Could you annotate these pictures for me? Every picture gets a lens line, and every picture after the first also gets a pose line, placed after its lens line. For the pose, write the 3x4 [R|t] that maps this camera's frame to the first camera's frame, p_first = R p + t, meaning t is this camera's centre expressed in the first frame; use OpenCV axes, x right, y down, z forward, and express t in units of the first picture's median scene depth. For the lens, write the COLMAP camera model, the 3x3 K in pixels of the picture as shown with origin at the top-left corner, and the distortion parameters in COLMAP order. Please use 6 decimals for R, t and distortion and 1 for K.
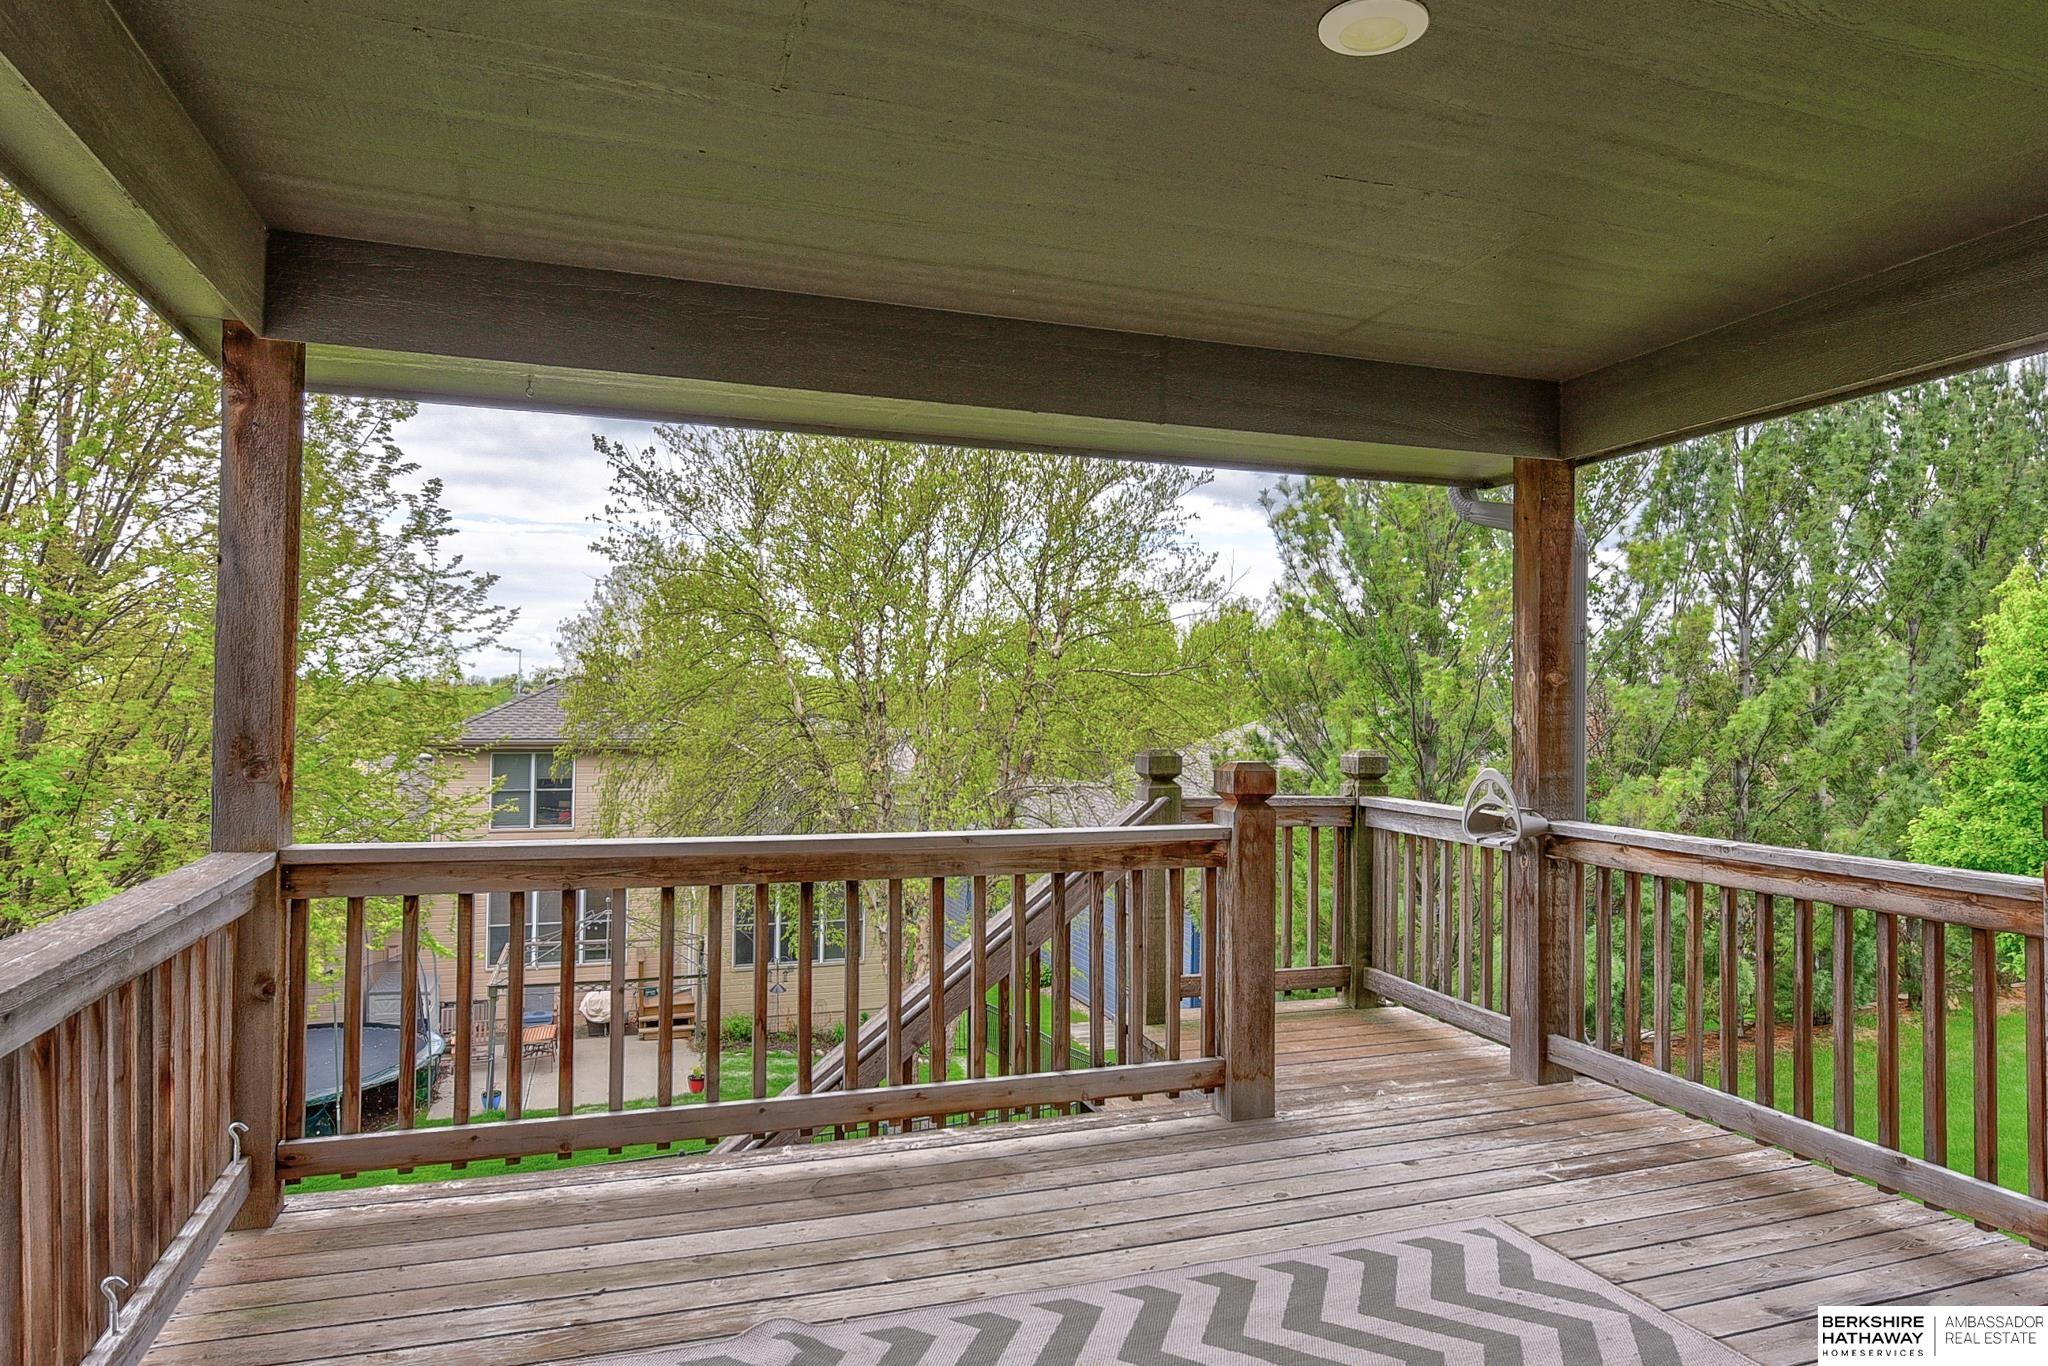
lens RADIAL K [[1326.8, 0, 1024.0], [0, 1326.8, 683.0], [0, 0, 1]] dist [-0.002510, -0.000269]
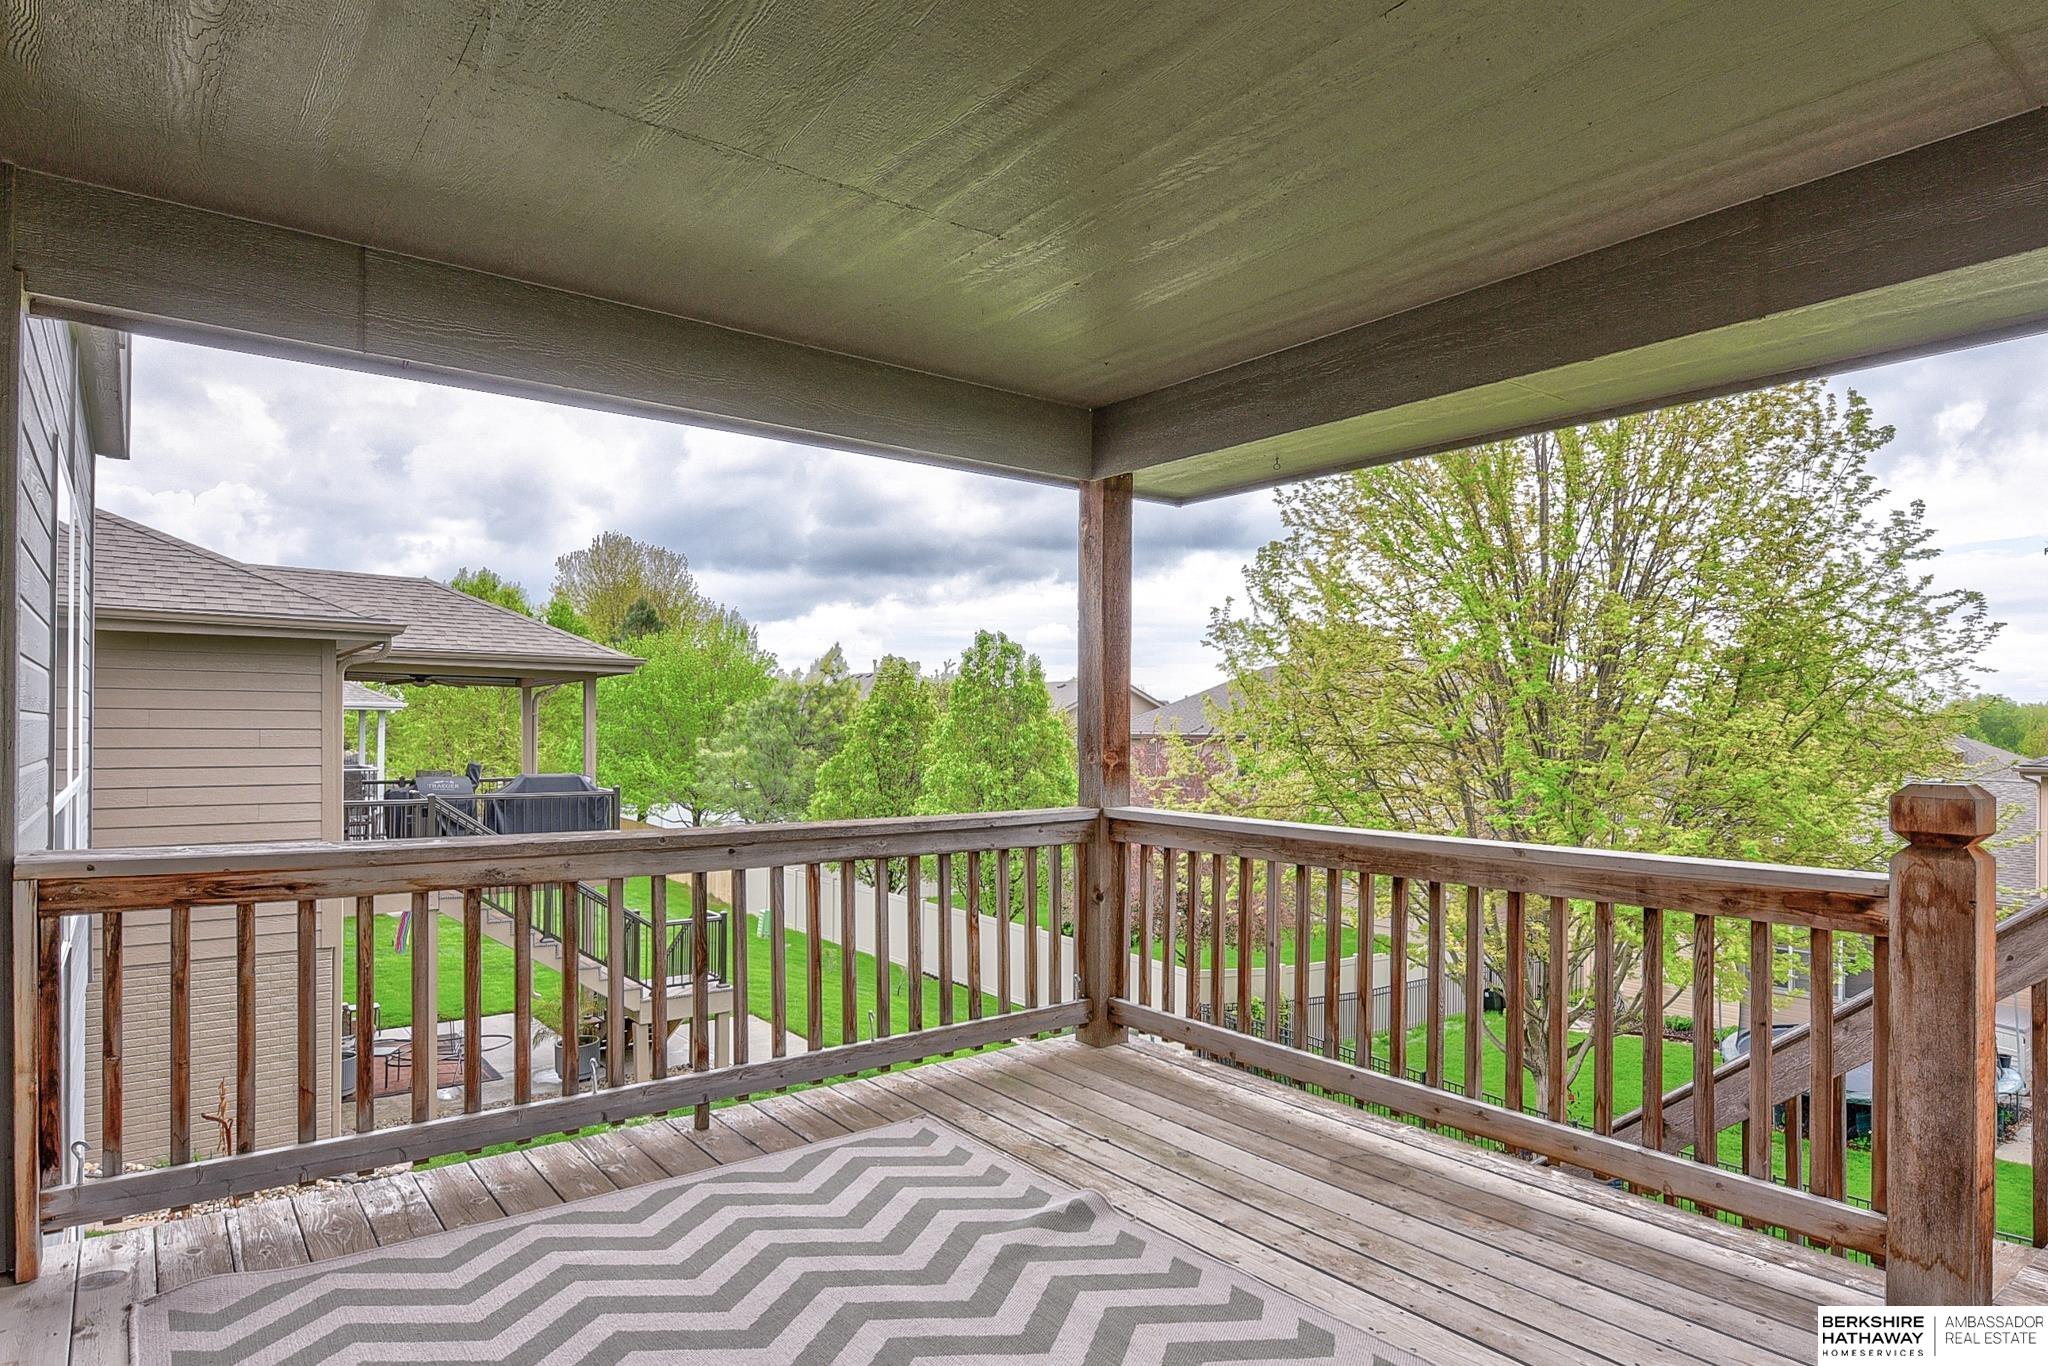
lens RADIAL K [[1129.9, 0, 1022.4], [0, 1129.9, 725.8], [0, 0, 1]] dist [0.000928, -0.000562]
pose [[0.334401, -0.005826, -0.942413, 0.601513], [0.013500, 0.999908, -0.001391, 0.028335], [0.942334, -0.012258, 0.334449, 0.433725]]
